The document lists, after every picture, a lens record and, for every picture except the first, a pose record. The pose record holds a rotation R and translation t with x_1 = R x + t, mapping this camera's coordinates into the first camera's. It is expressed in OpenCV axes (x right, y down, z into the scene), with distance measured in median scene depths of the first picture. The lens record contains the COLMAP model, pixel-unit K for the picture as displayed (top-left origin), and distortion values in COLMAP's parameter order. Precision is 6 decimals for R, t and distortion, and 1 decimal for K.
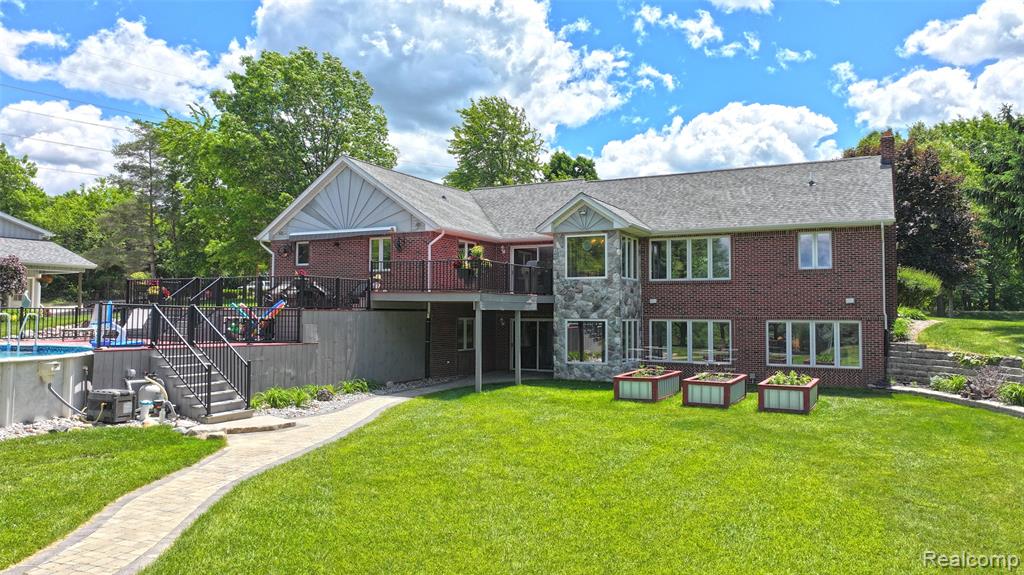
lens RADIAL K [[720.0, 0, 516.0], [0, 720.0, 285.9], [0, 0, 1]] dist [-0.004759, 0.018913]
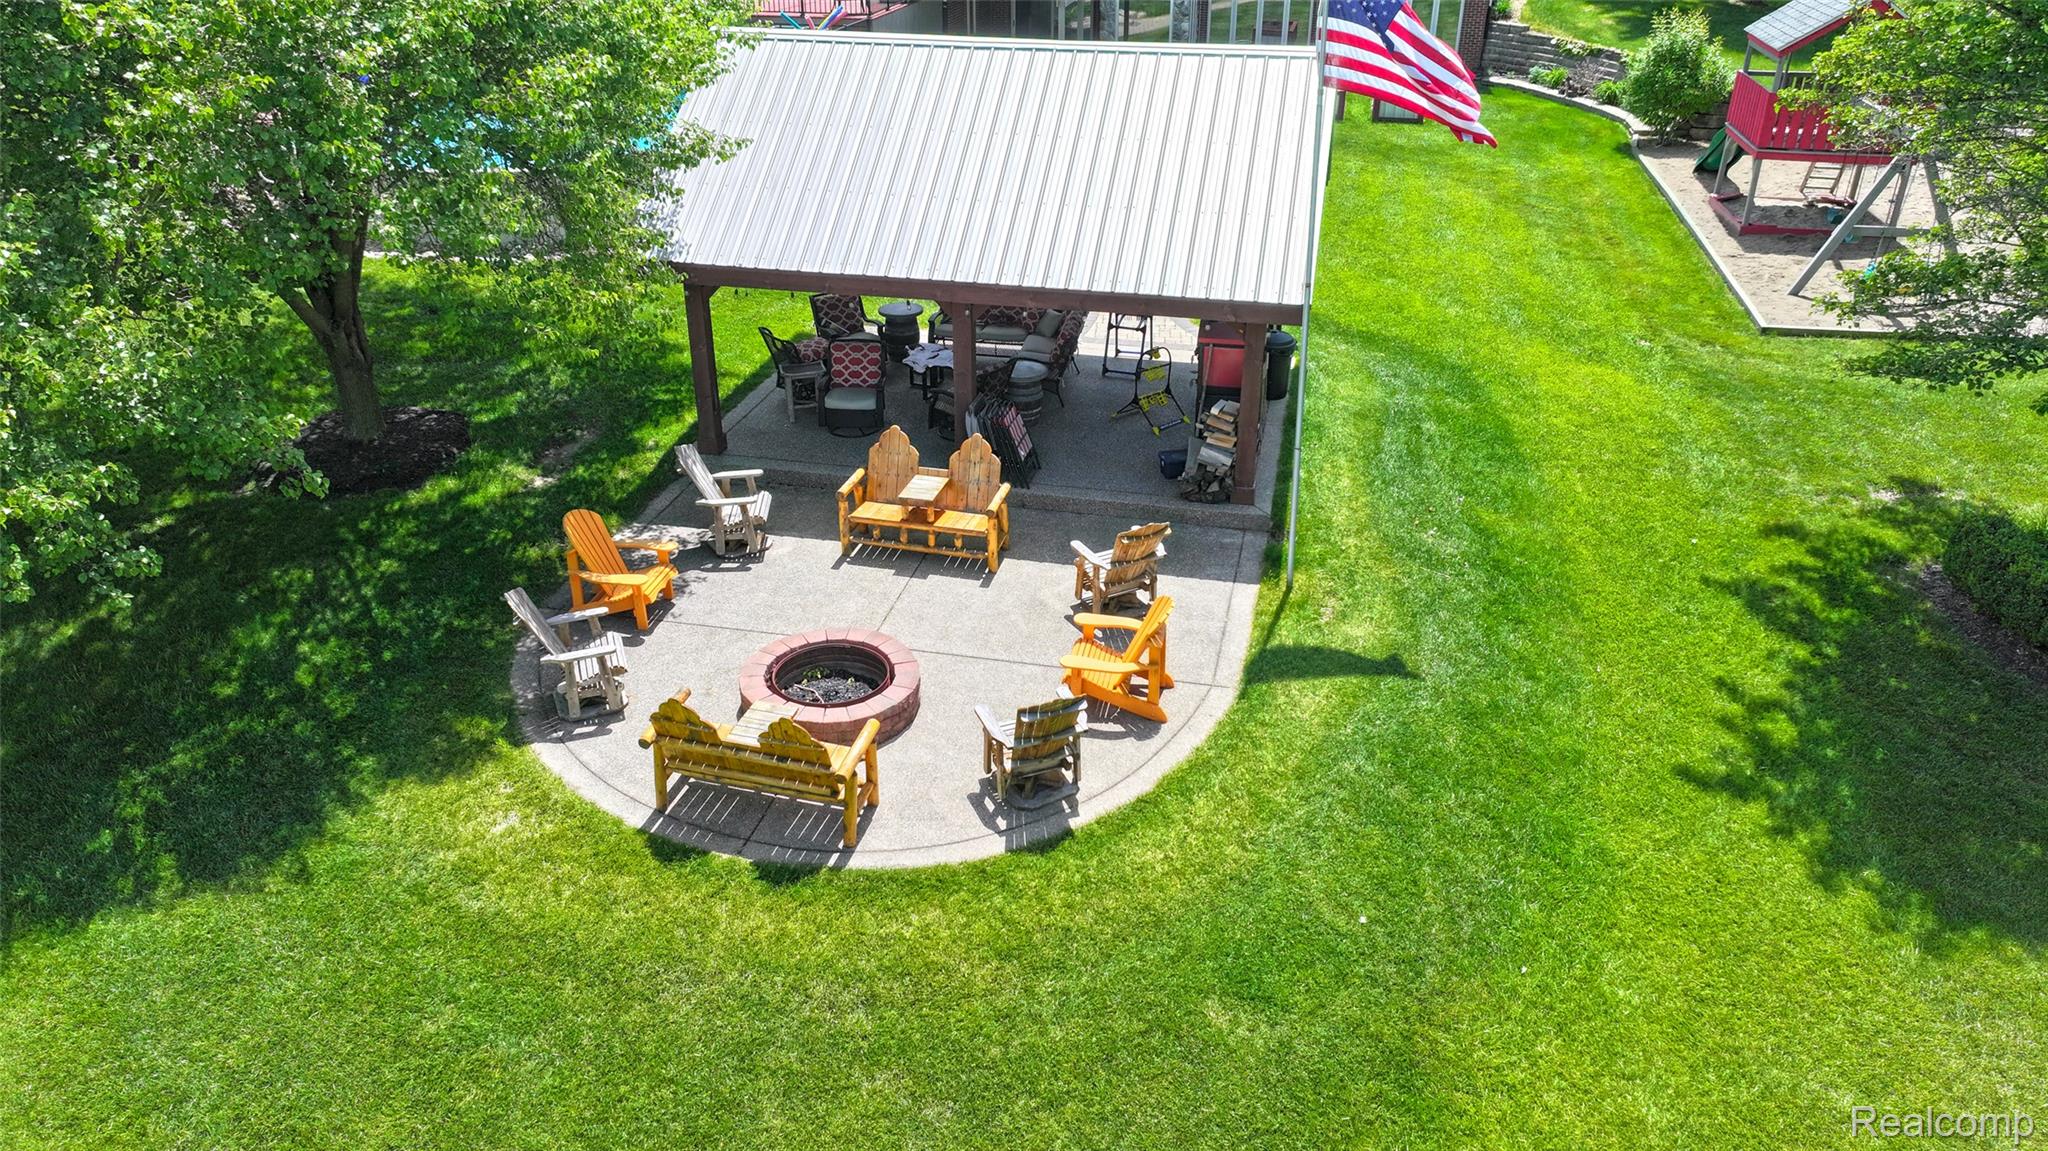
lens RADIAL K [[1443.0, 0, 1034.1], [0, 1443.0, 568.8], [0, 0, 1]] dist [-0.001863, 0.017360]
pose [[0.965715, -0.120284, 0.230057, -0.451861], [-0.009821, 0.868620, 0.495381, -0.188934], [-0.259418, -0.480657, 0.837658, -0.578612]]
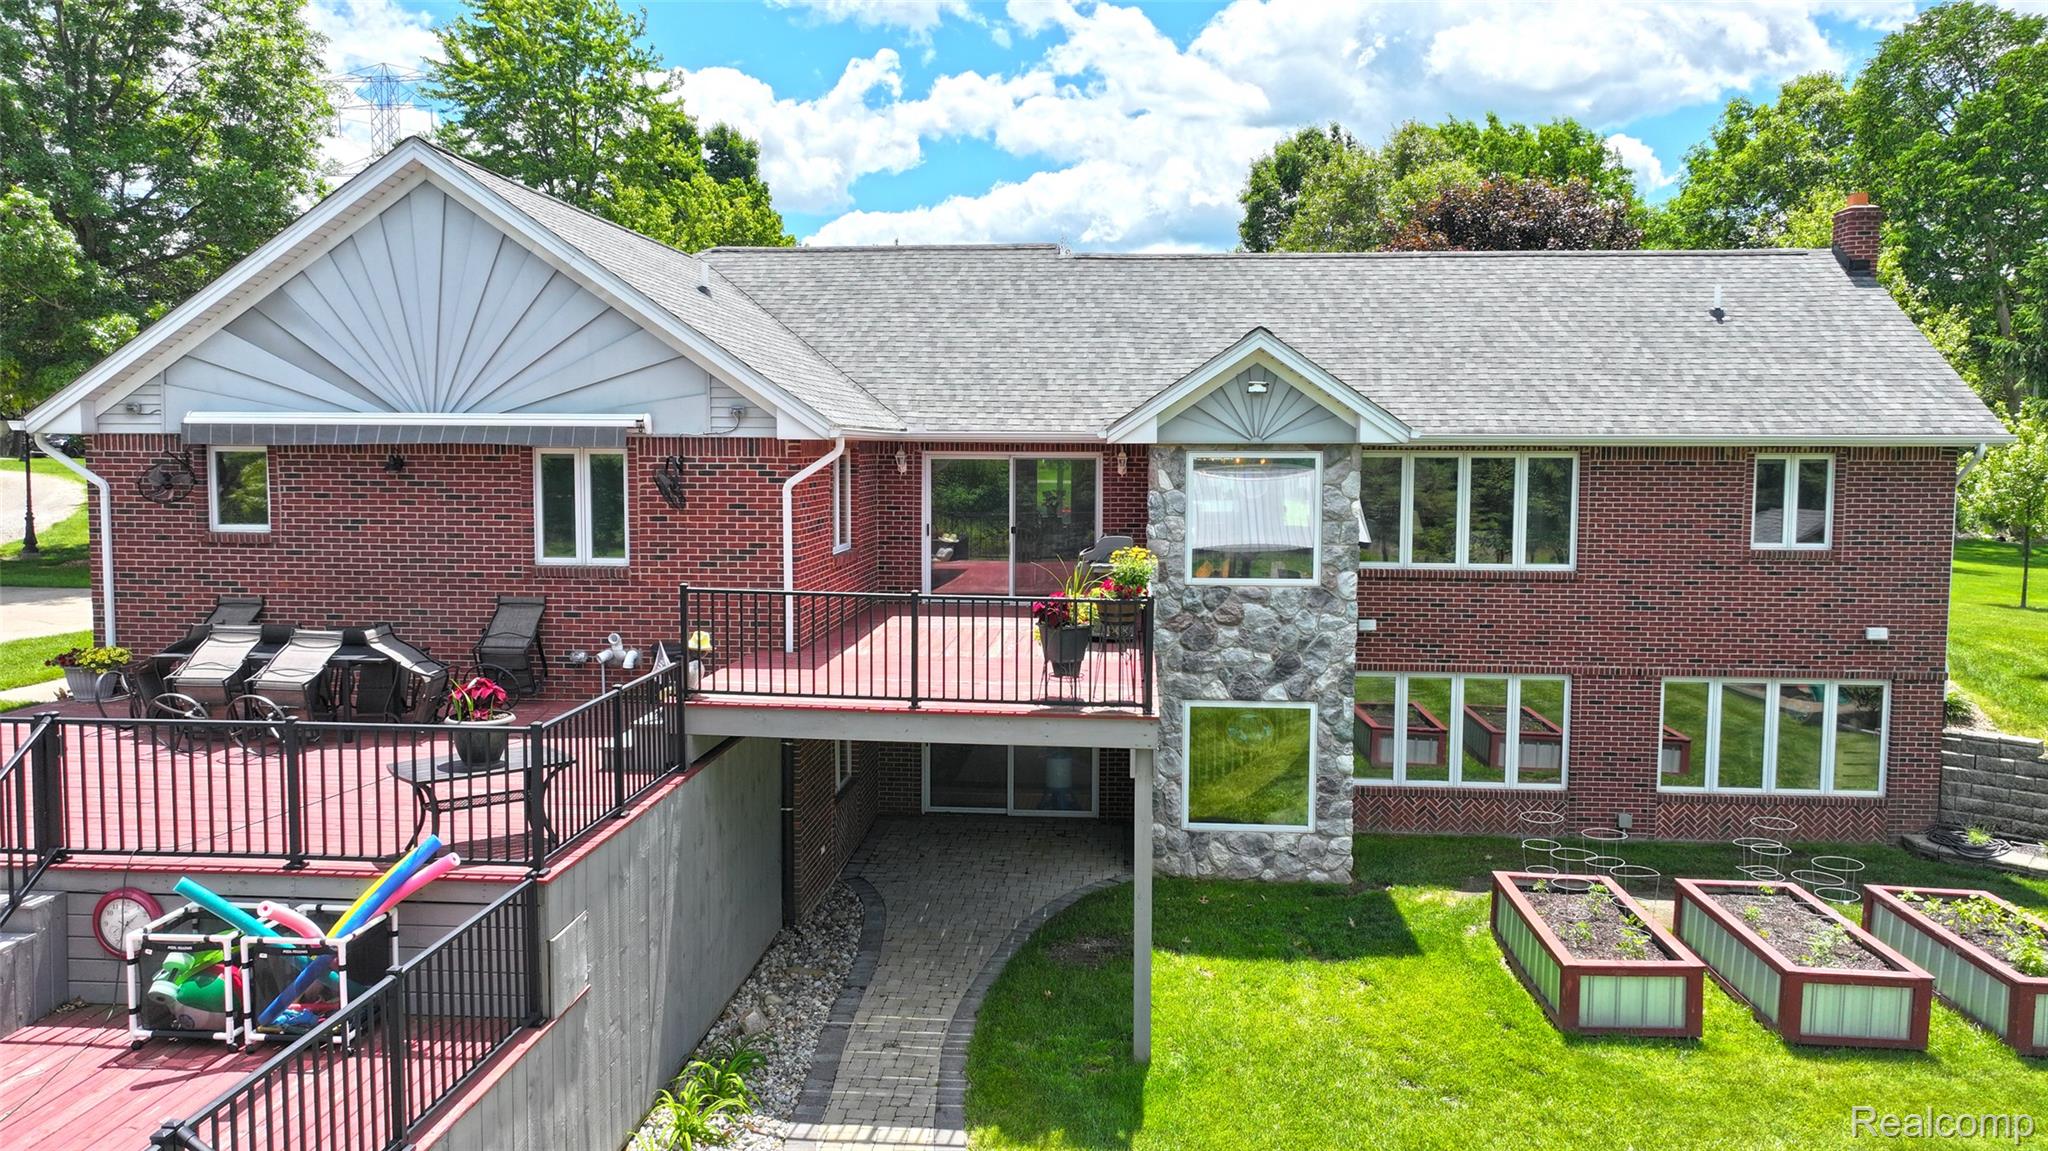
lens RADIAL K [[1448.4, 0, 1034.4], [0, 1448.4, 561.6], [0, 0, 1]] dist [-0.003826, 0.019912]
pose [[0.921453, -0.028903, 0.387413, -0.260643], [-0.017078, 0.993251, 0.114722, -0.096831], [-0.388115, -0.112327, 0.914740, 0.418721]]
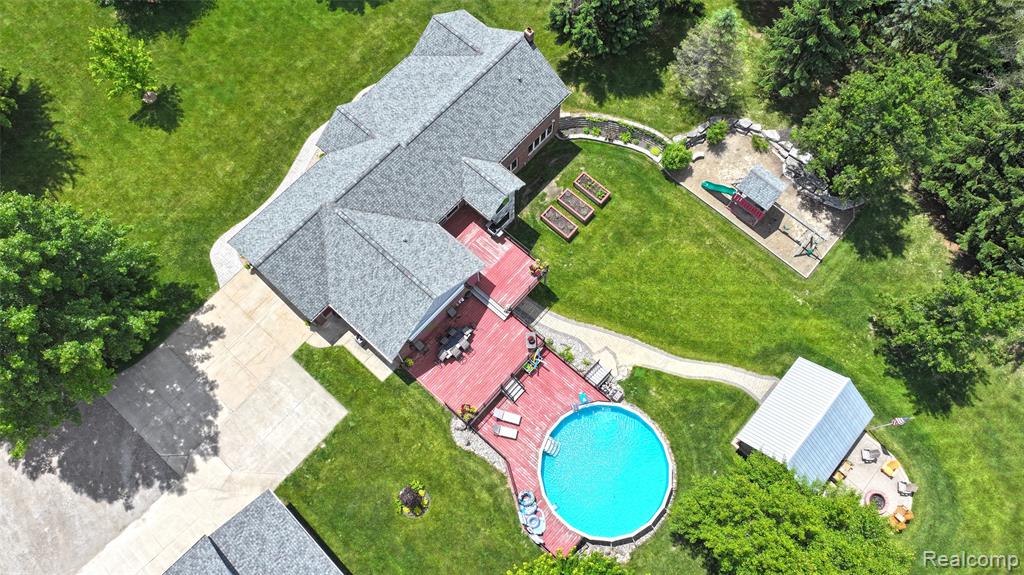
lens RADIAL K [[721.5, 0, 517.0], [0, 721.5, 284.1], [0, 0, 1]] dist [-0.001863, 0.017360]
pose [[0.254309, -0.909726, 0.328215, -0.754298], [-0.043612, 0.328240, 0.943587, -1.863552], [-0.966139, -0.254276, 0.043800, 0.818451]]
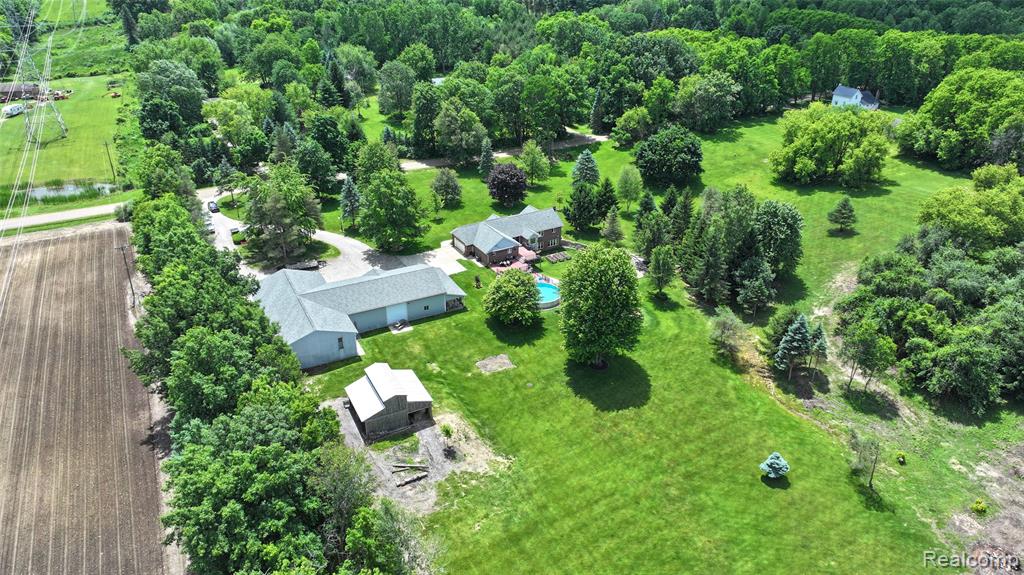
lens RADIAL K [[712.9, 0, 516.5], [0, 712.9, 285.3], [0, 0, 1]] dist [0.000603, 0.001214]
pose [[0.535899, -0.389397, 0.749121, -4.831234], [-0.034385, 0.876485, 0.480199, -2.706061], [-0.843582, -0.283096, 0.456319, -1.849625]]
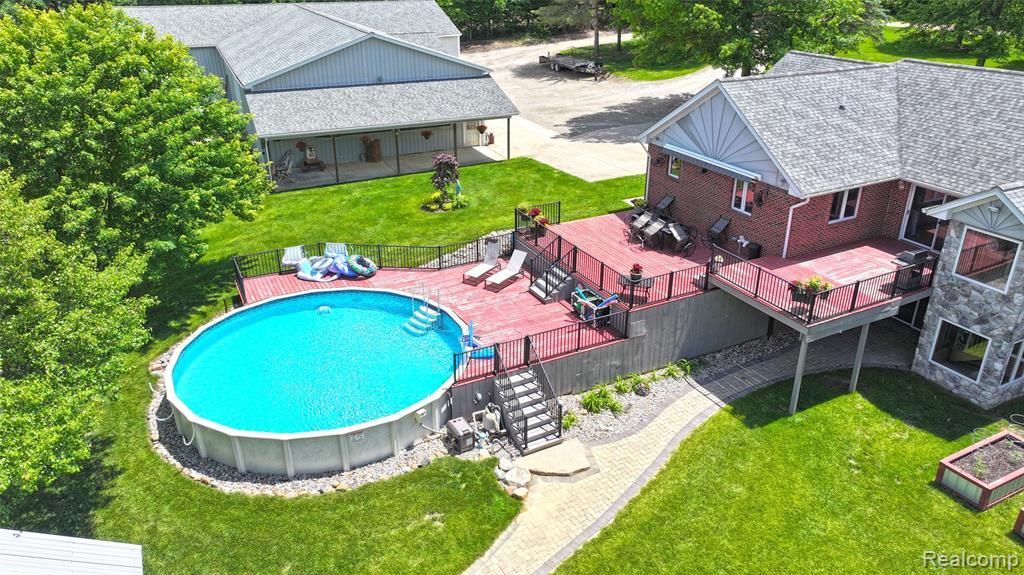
lens RADIAL K [[717.6, 0, 515.7], [0, 717.6, 284.1], [0, 0, 1]] dist [-0.003051, 0.013407]
pose [[0.815914, 0.237135, -0.527306, 0.098975], [0.026877, 0.895479, 0.444292, -0.389522], [0.577549, -0.376676, 0.724260, 0.099739]]
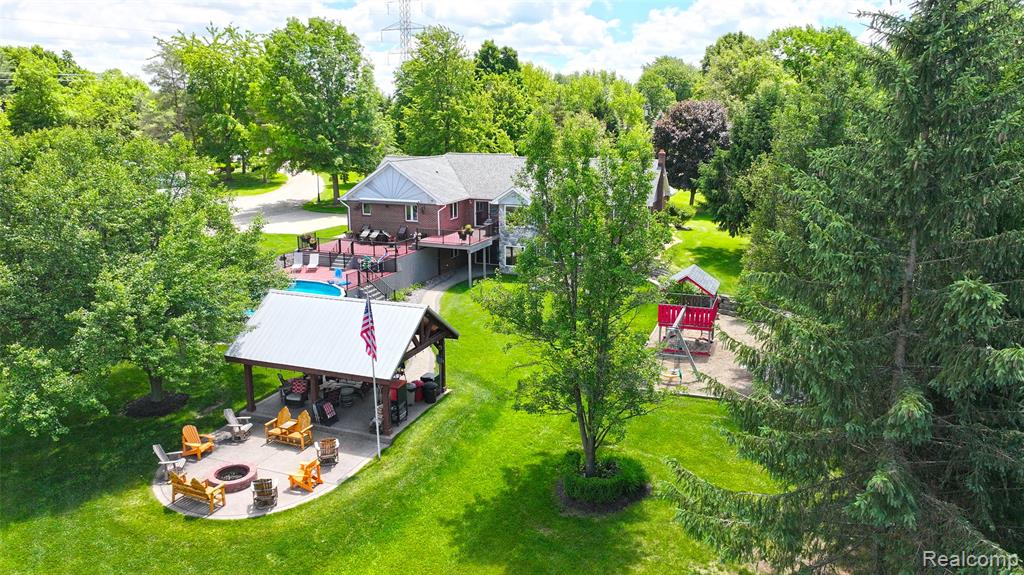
lens RADIAL K [[717.6, 0, 515.7], [0, 717.6, 284.1], [0, 0, 1]] dist [-0.003051, 0.013407]
pose [[0.992755, -0.028317, 0.116768, -0.148055], [-0.003164, 0.965334, 0.260999, -0.392351], [-0.120111, -0.259477, 0.958251, -1.035473]]
